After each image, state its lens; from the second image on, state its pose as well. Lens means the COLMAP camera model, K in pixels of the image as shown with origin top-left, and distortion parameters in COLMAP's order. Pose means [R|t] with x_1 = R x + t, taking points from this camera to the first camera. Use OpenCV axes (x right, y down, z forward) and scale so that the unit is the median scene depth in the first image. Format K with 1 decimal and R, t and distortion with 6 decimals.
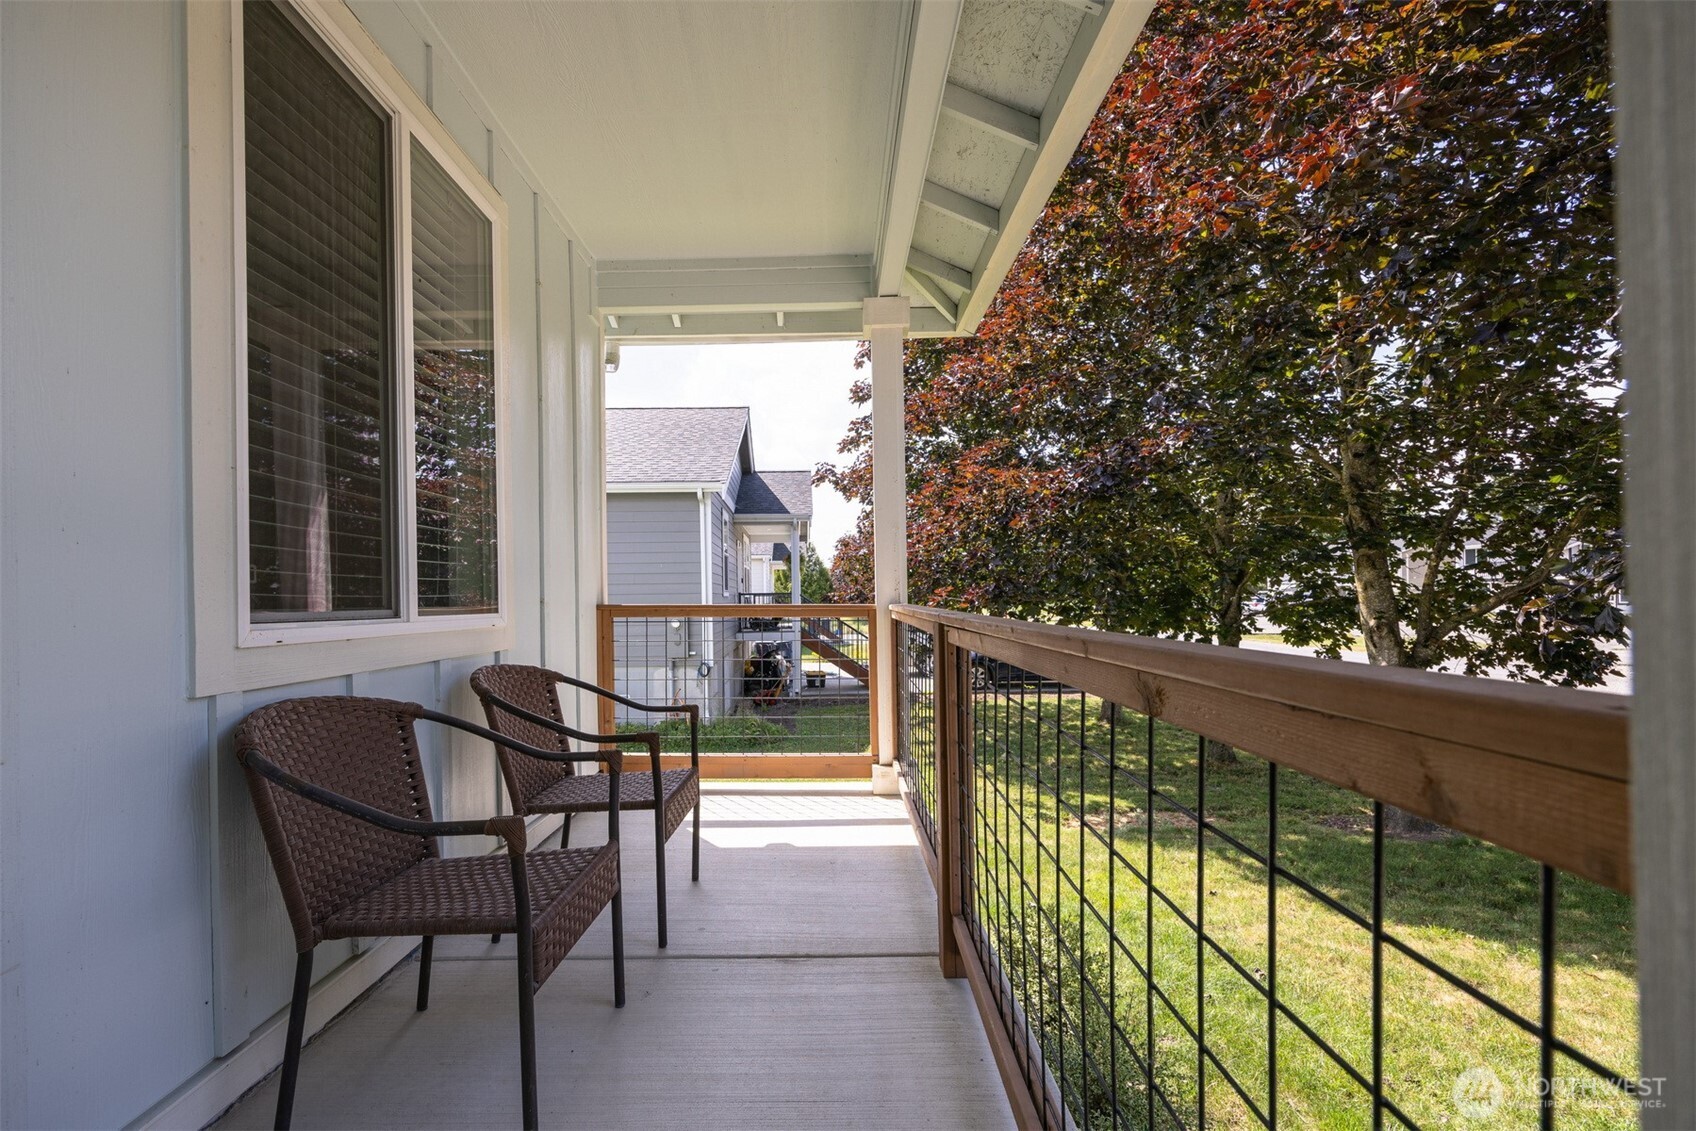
lens RADIAL K [[672.6, 0, 834.8], [0, 672.6, 612.0], [0, 0, 1]] dist [0.006134, -0.000830]
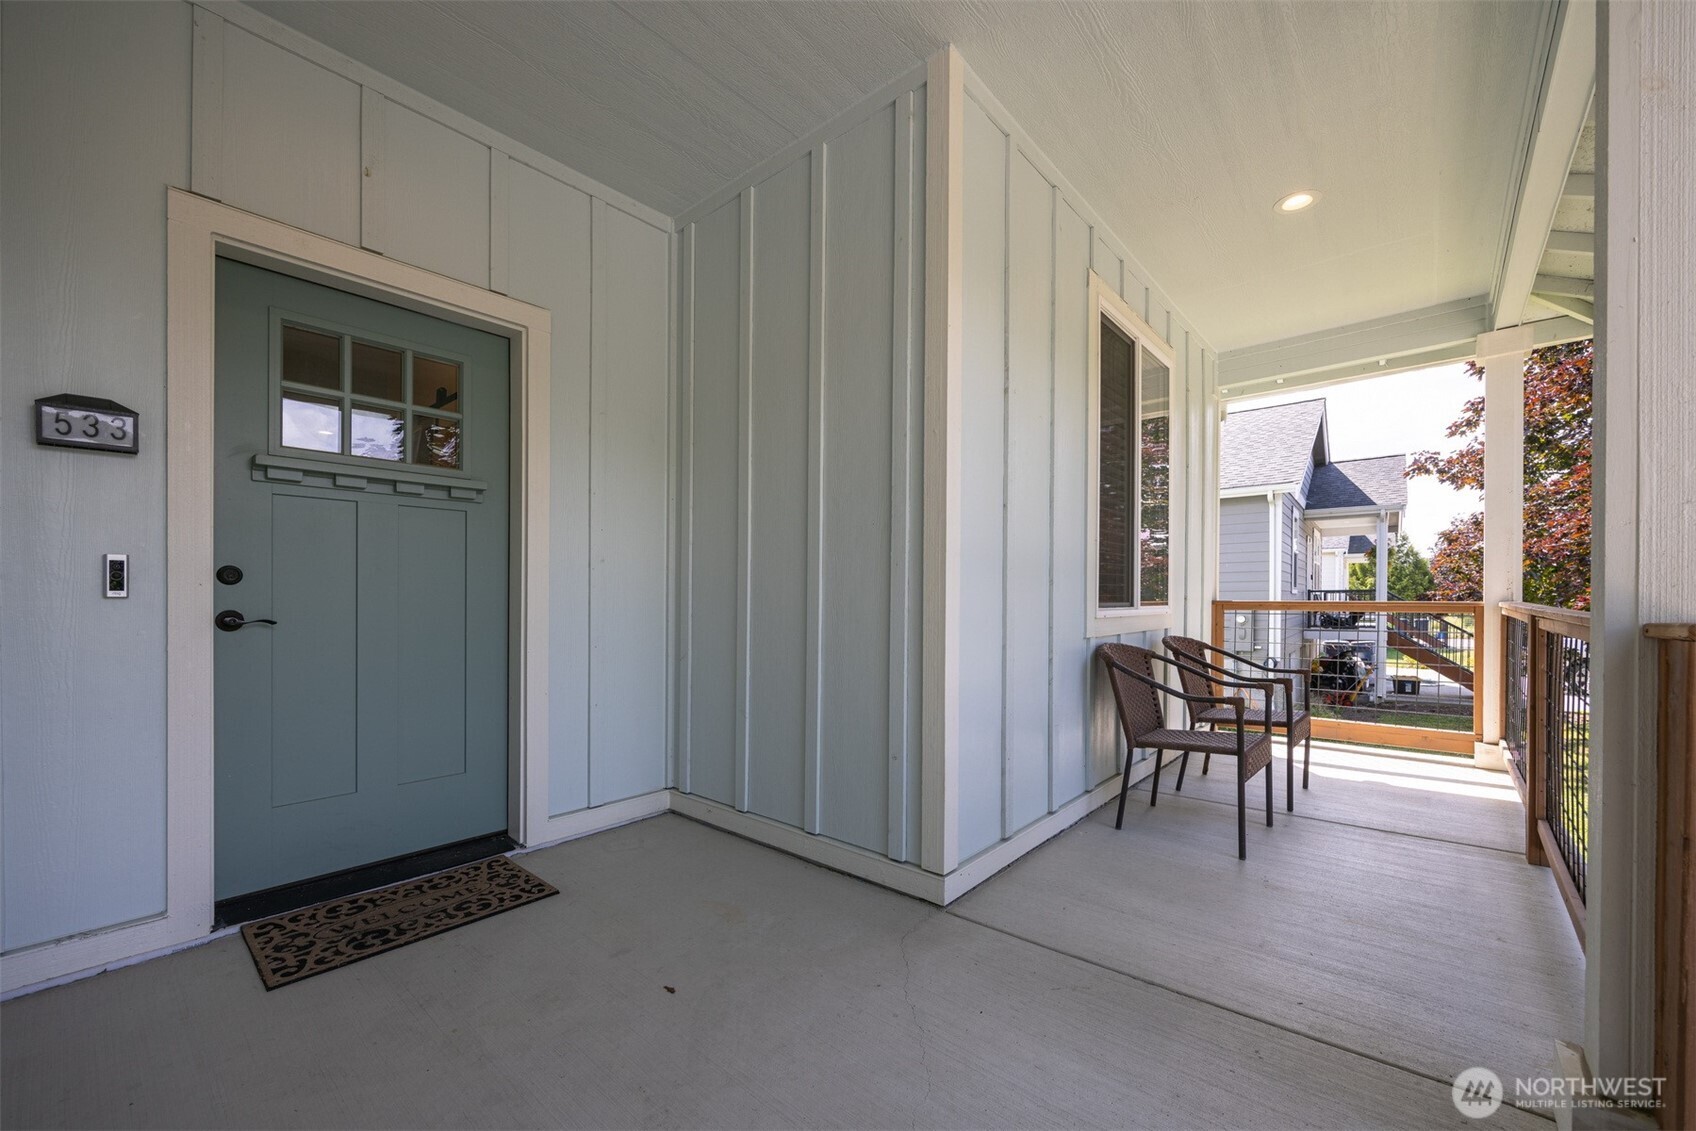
lens RADIAL K [[672.6, 0, 866.8], [0, 672.6, 616.7], [0, 0, 1]] dist [0.006134, -0.000830]
pose [[0.764088, 0.021158, -0.644765, 0.000872], [-0.013248, 0.999766, 0.017107, 0.003296], [0.644976, -0.004530, 0.764189, -0.211779]]
